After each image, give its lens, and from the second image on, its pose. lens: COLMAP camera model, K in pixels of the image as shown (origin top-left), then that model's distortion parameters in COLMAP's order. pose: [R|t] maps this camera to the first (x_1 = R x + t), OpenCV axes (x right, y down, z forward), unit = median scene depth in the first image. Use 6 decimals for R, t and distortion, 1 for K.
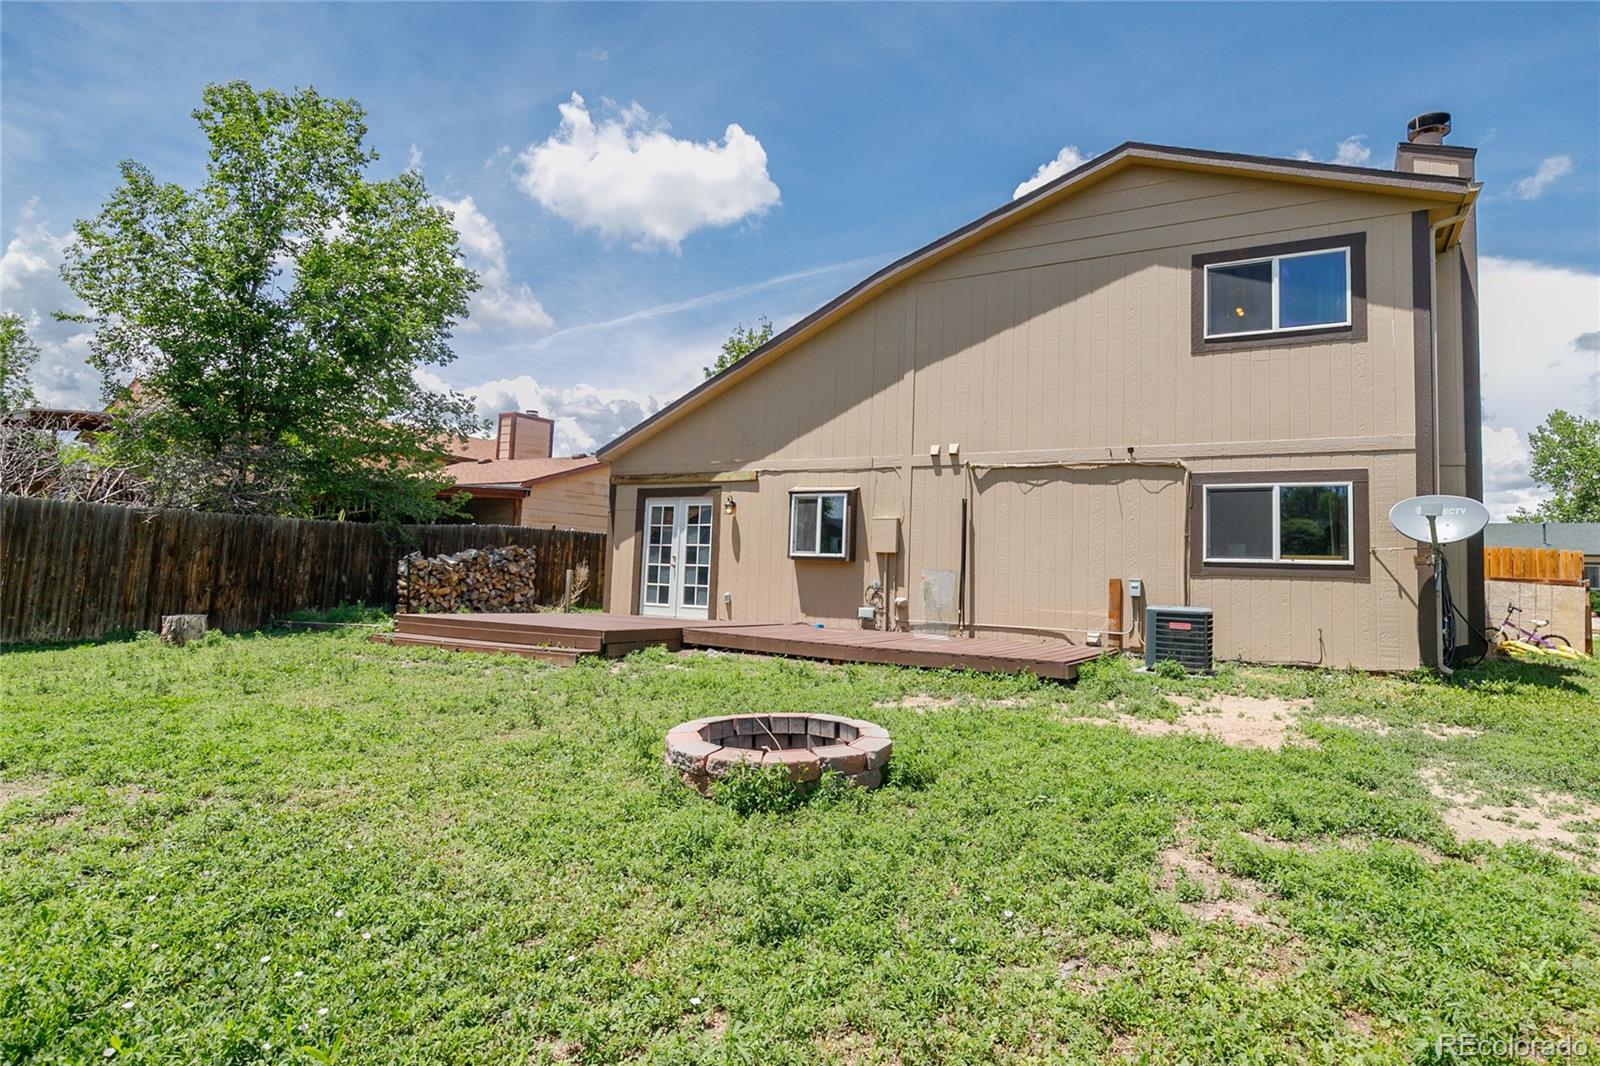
lens RADIAL K [[883.9, 0, 827.8], [0, 883.9, 530.0], [0, 0, 1]] dist [-0.018534, -0.000796]
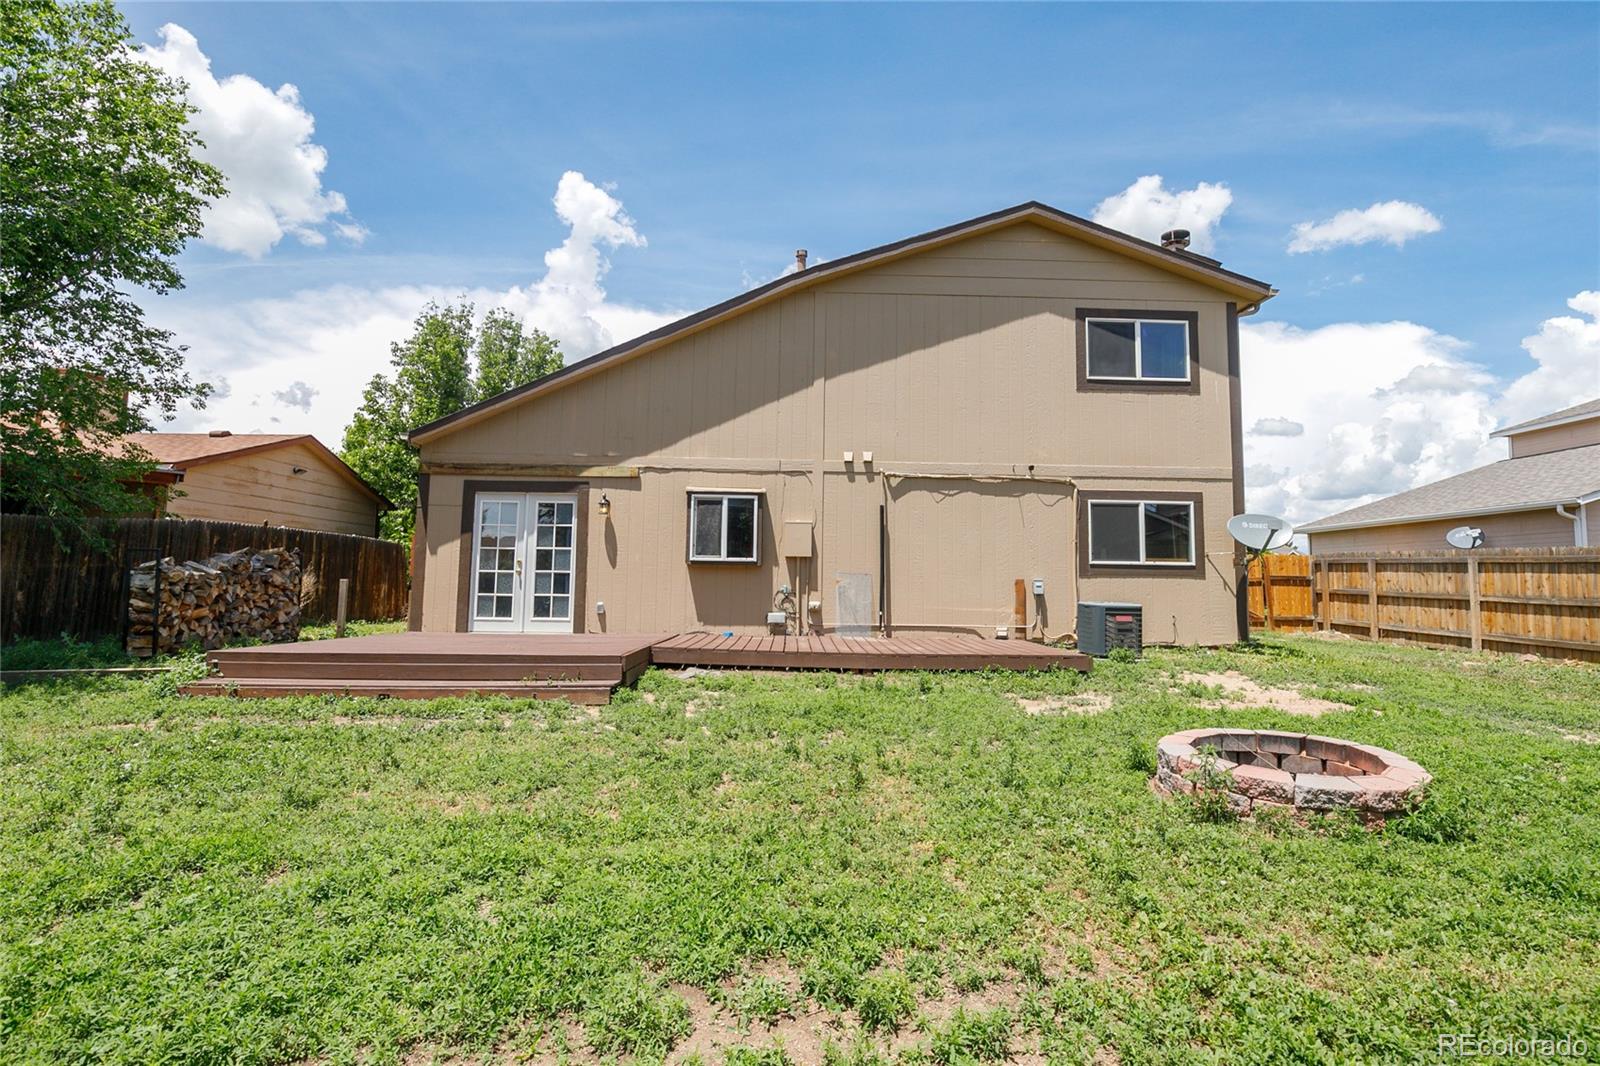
lens RADIAL K [[798.8, 0, 805.2], [0, 798.8, 529.6], [0, 0, 1]] dist [-0.012367, 0.001499]
pose [[0.851534, 0.013929, 0.524114, -0.395619], [-0.012298, 0.999903, -0.006592, 0.000962], [-0.524155, -0.000833, 0.851622, 0.228114]]
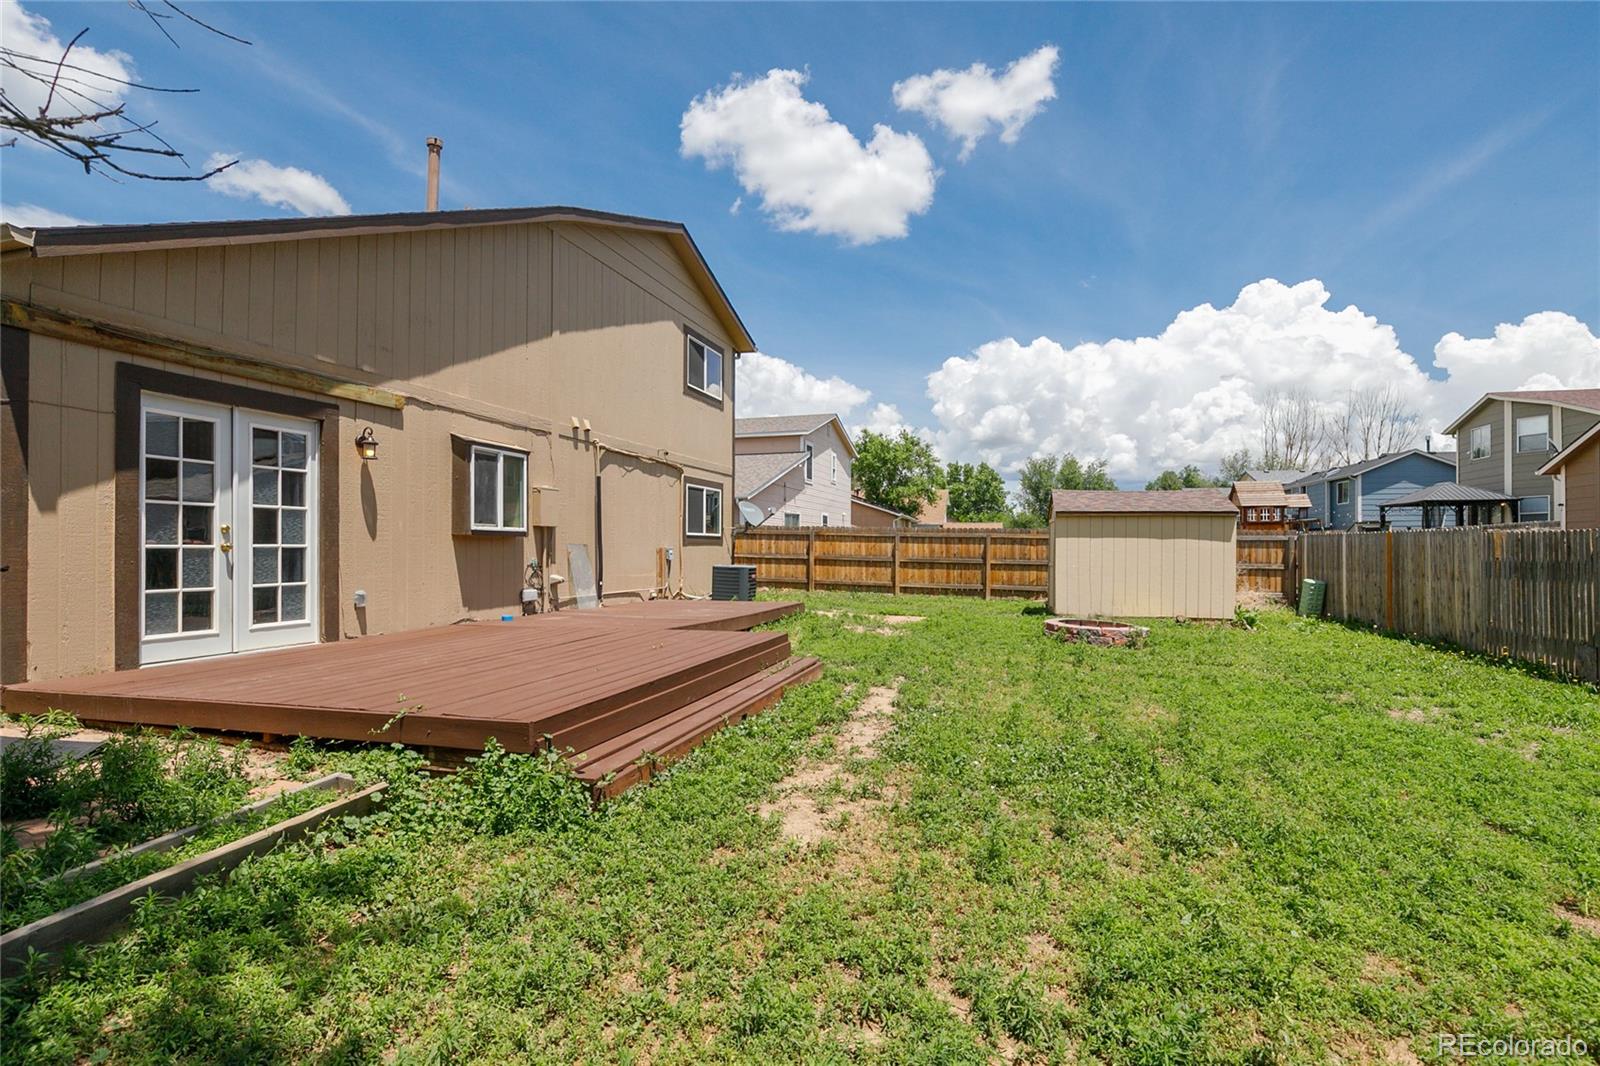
lens RADIAL K [[775.8, 0, 826.8], [0, 775.8, 547.7], [0, 0, 1]] dist [-0.000369, 0.000161]
pose [[-0.245487, -0.033293, 0.968828, -0.762314], [-0.059854, 0.998024, 0.019130, 0.014826], [-0.967550, -0.053292, -0.246995, 0.908401]]
